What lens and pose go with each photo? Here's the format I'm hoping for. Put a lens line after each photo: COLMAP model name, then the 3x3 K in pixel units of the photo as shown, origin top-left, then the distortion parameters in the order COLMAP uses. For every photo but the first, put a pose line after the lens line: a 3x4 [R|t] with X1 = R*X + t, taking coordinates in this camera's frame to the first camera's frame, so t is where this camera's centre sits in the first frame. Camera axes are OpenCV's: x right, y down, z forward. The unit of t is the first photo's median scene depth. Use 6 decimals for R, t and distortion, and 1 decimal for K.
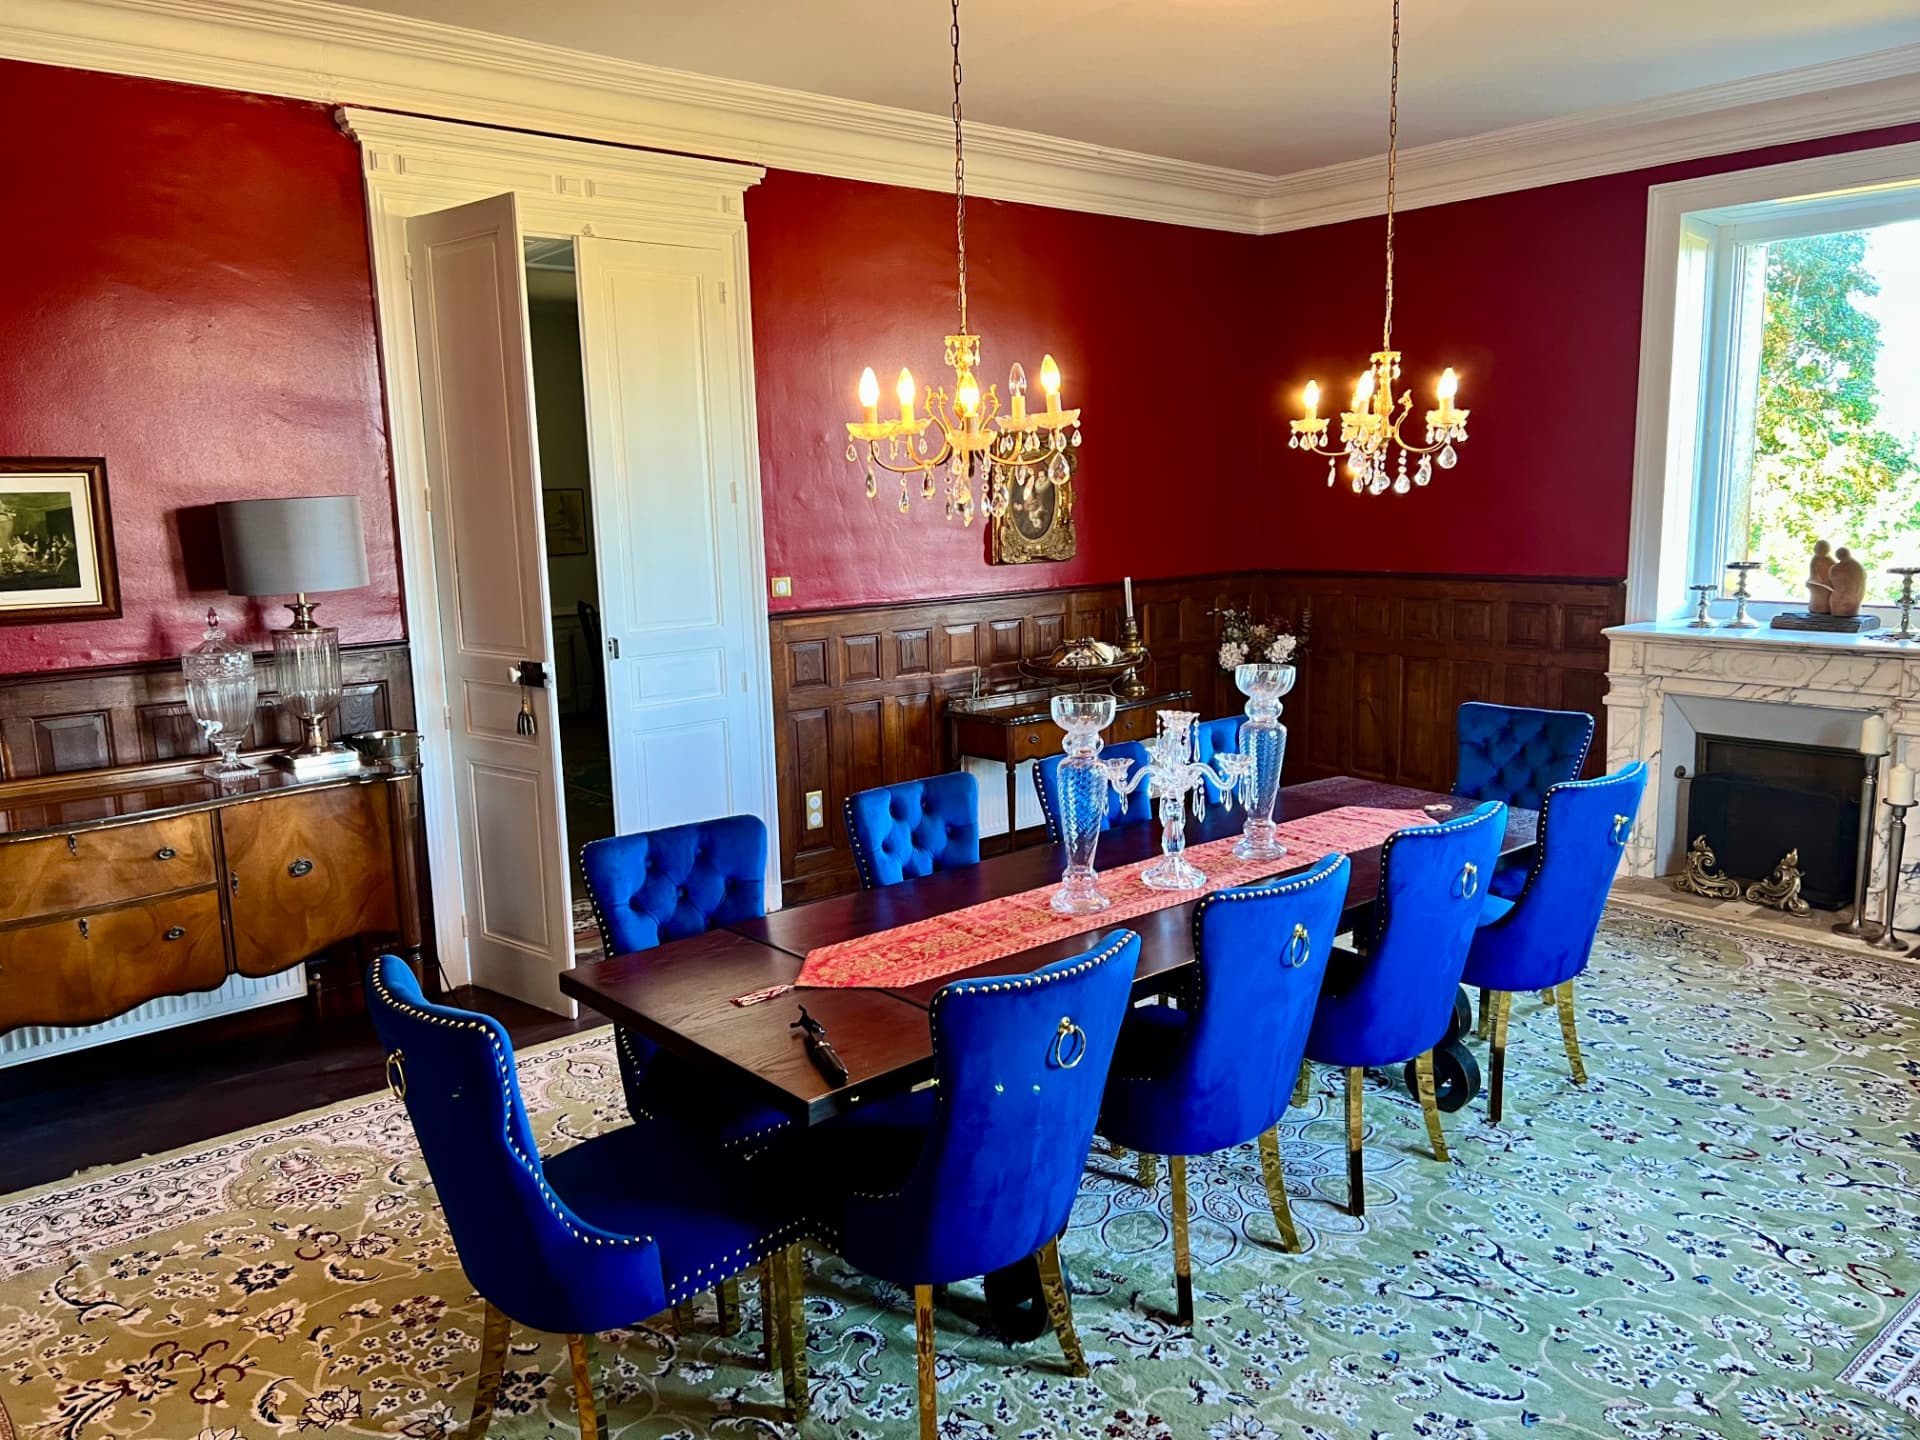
lens RADIAL K [[1483.8, 0, 965.5], [0, 1483.8, 727.5], [0, 0, 1]] dist [0.010562, -0.000506]
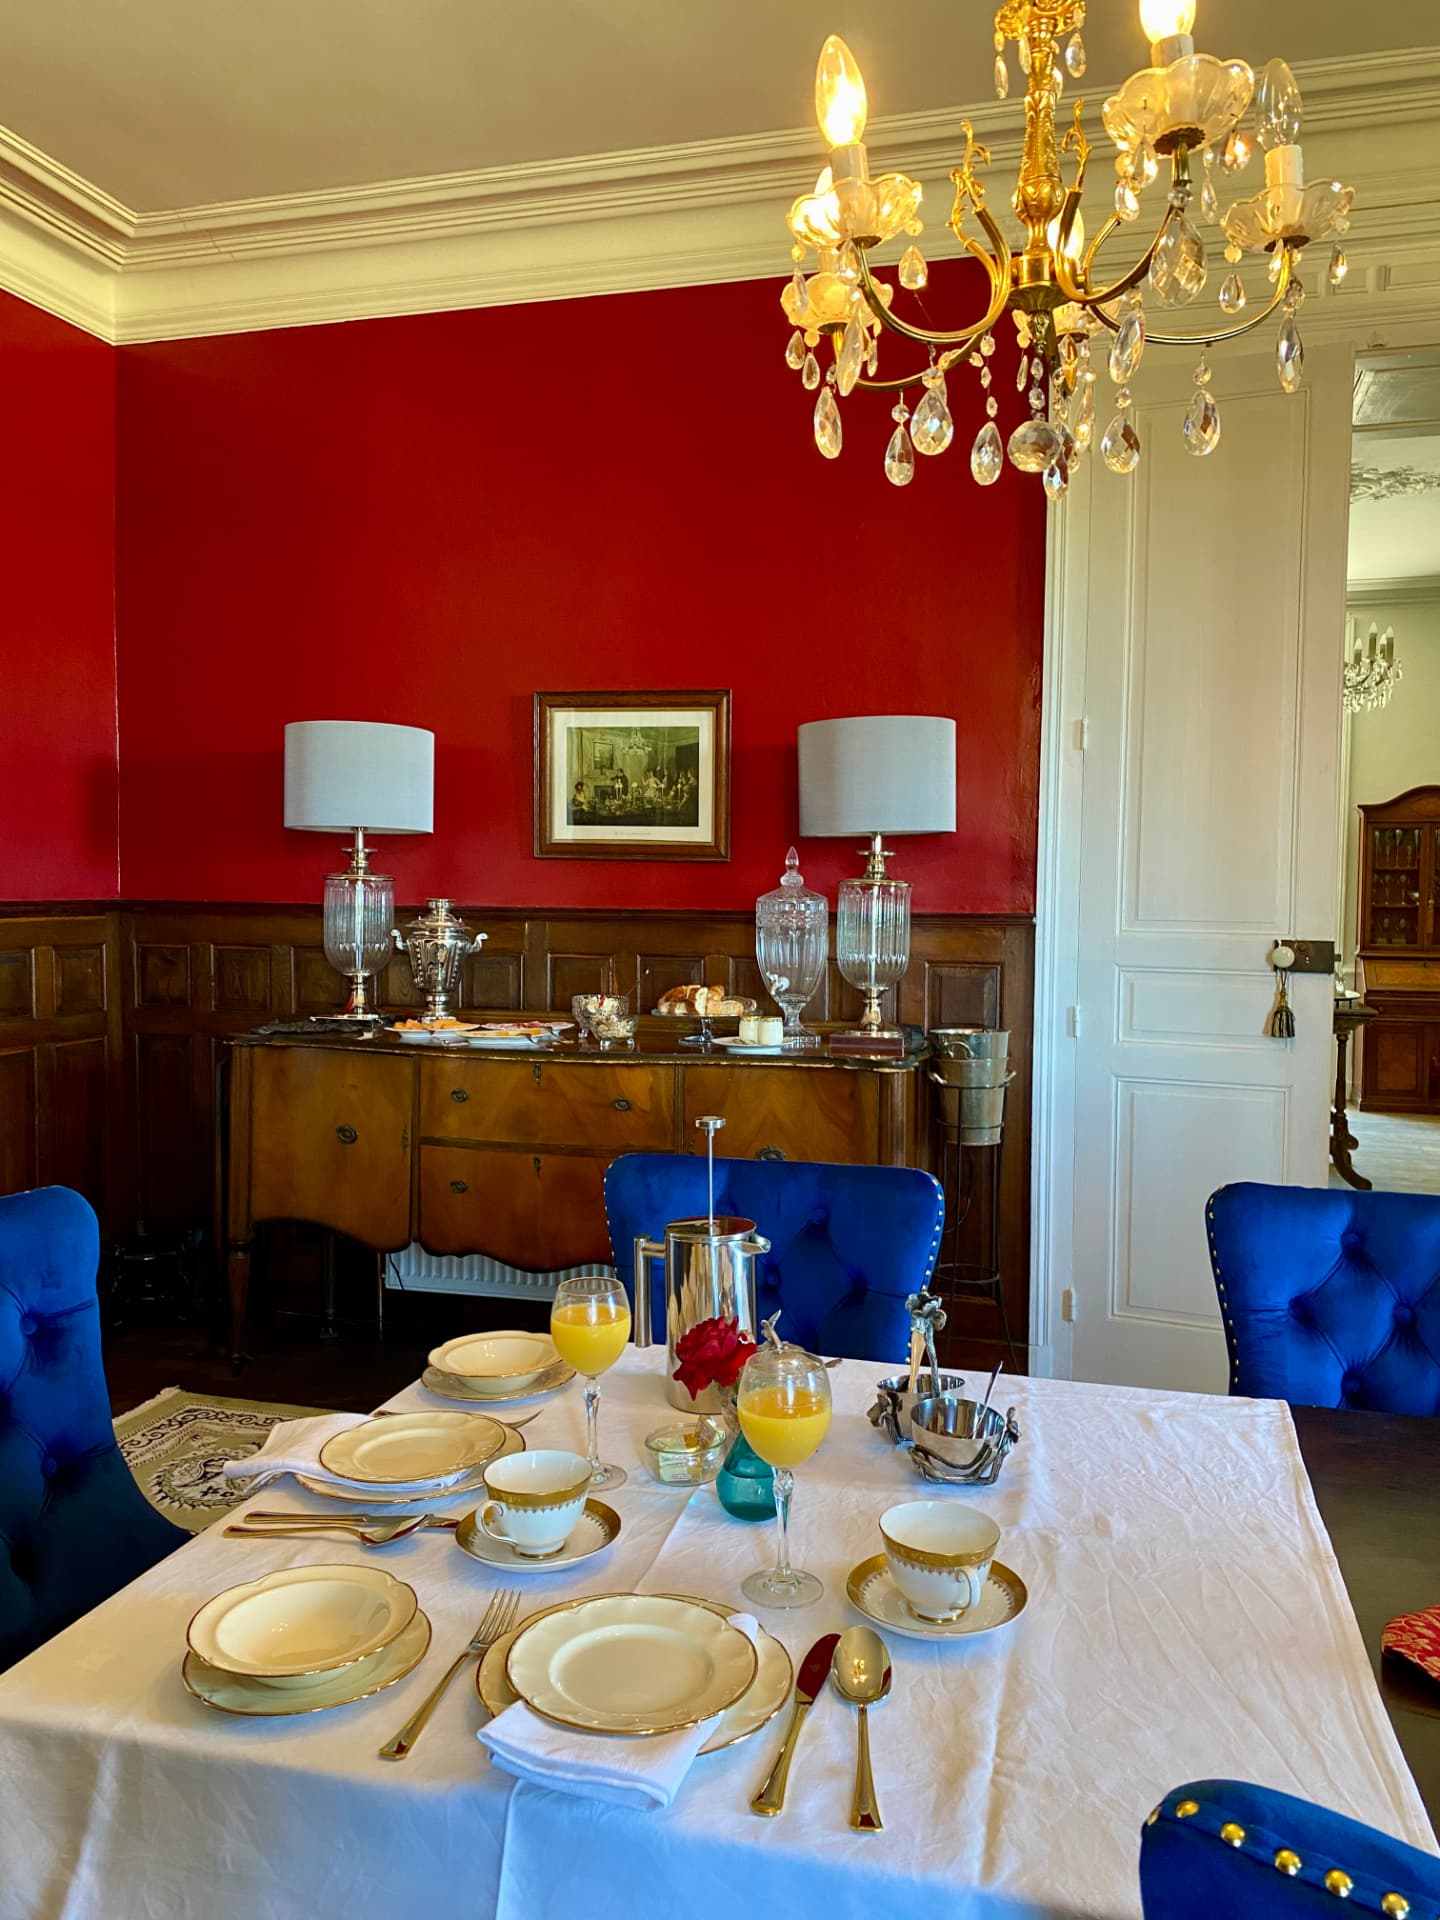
lens RADIAL K [[1483.8, 0, 724.5], [0, 1483.8, 967.1], [0, 0, 1]] dist [0.010562, -0.000506]
pose [[0.547175, 0.081708, -0.833021, 0.224171], [-0.155139, 0.987880, -0.005006, -0.002408], [0.822515, 0.131973, 0.553219, 0.508188]]
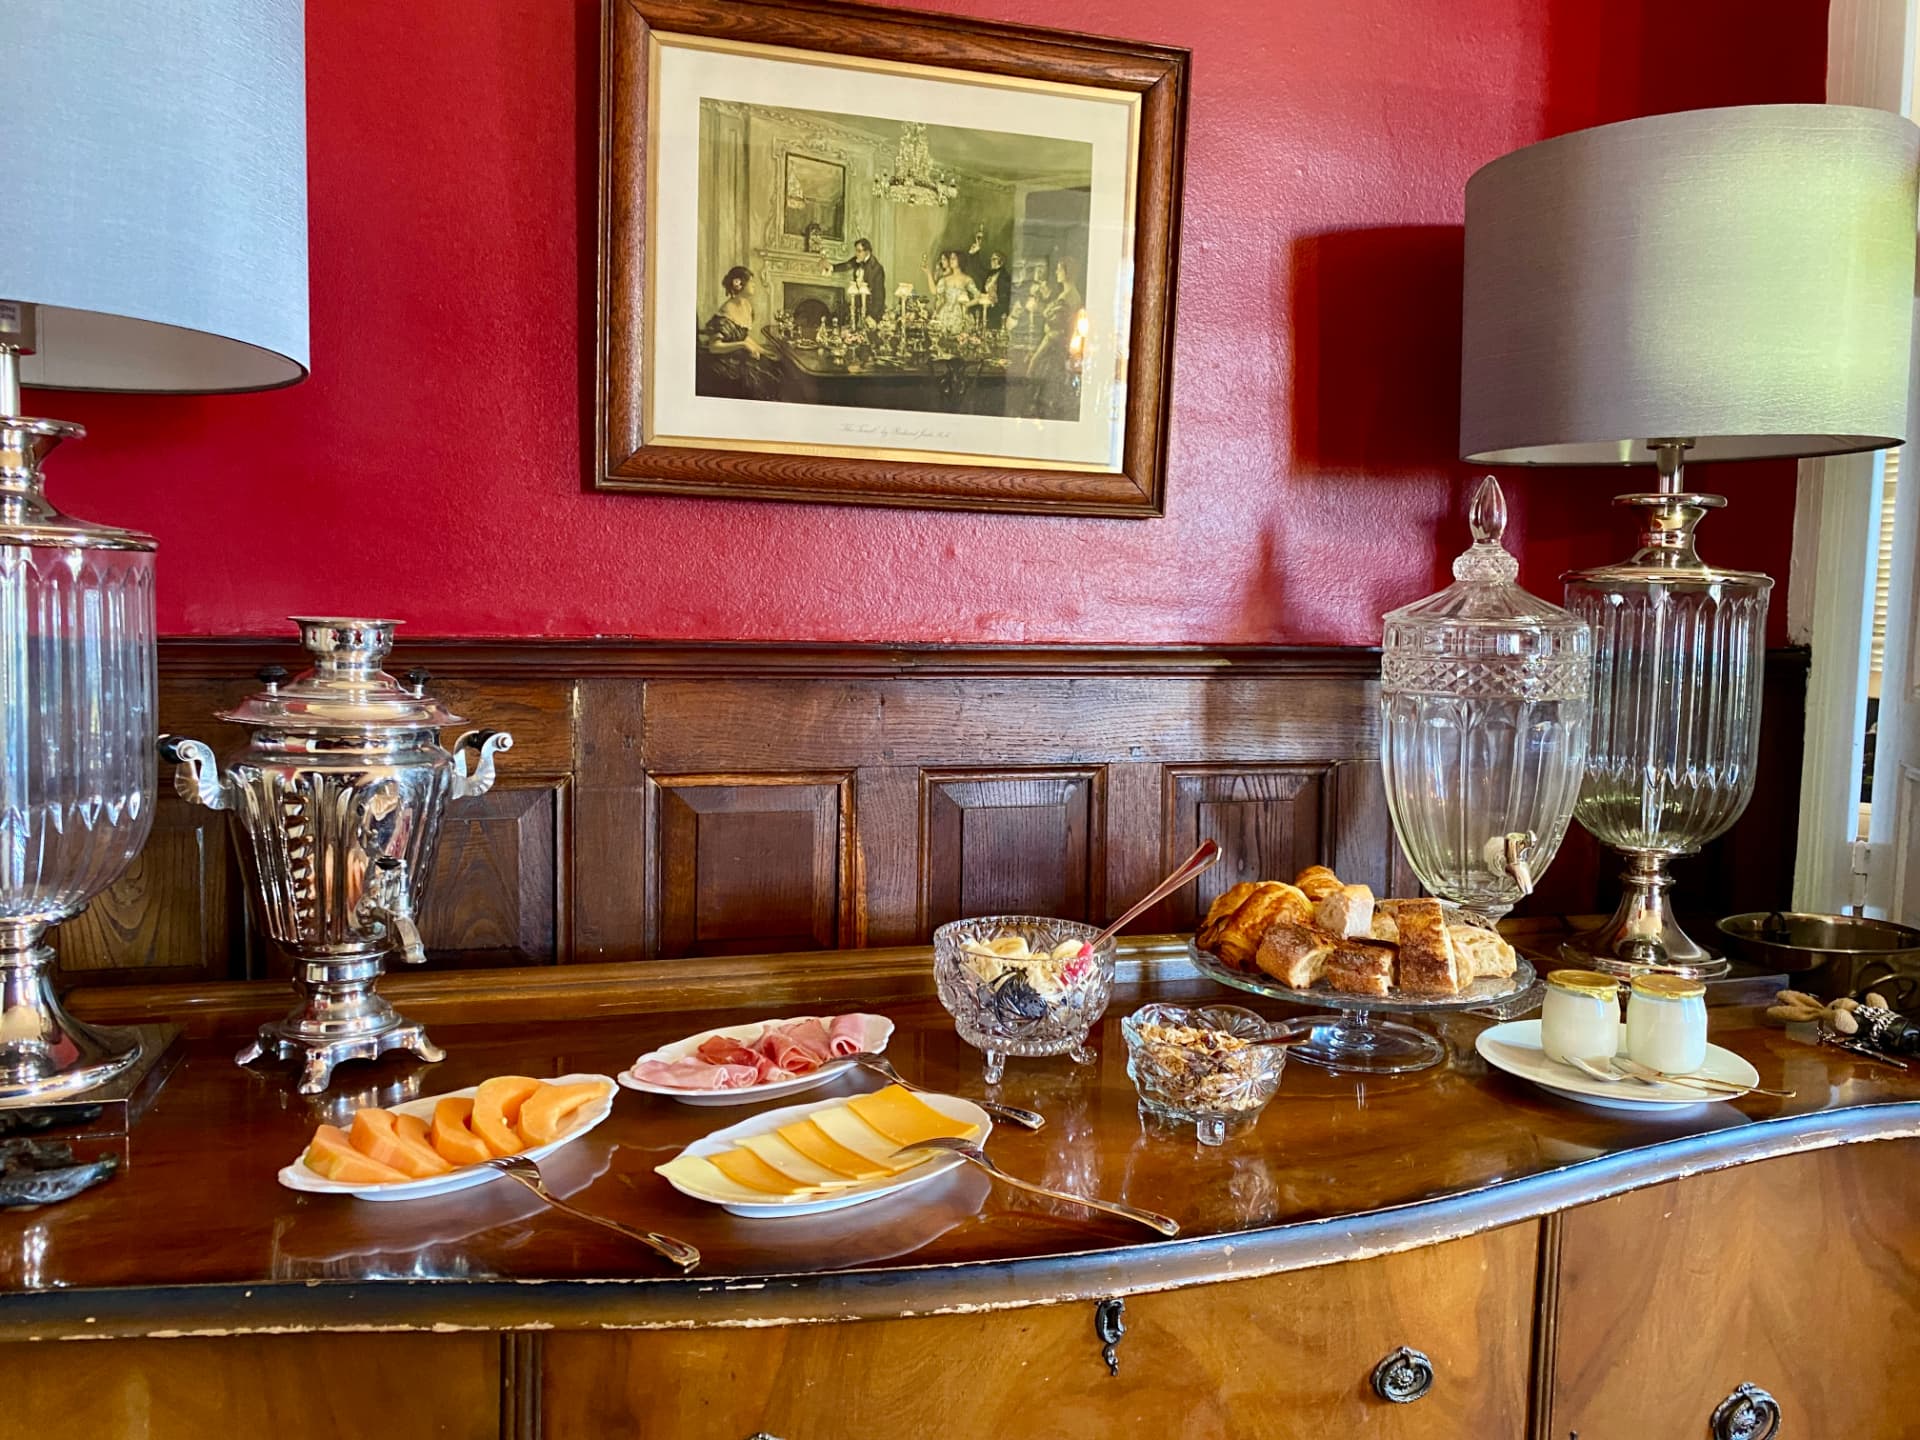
lens RADIAL K [[1483.8, 0, 966.1], [0, 1483.8, 704.8], [0, 0, 1]] dist [0.010562, -0.000506]
pose [[0.905594, 0.079559, -0.416617, -0.475904], [-0.110932, 0.992487, -0.051603, -0.005097], [0.409382, 0.092947, 0.907616, 0.688392]]
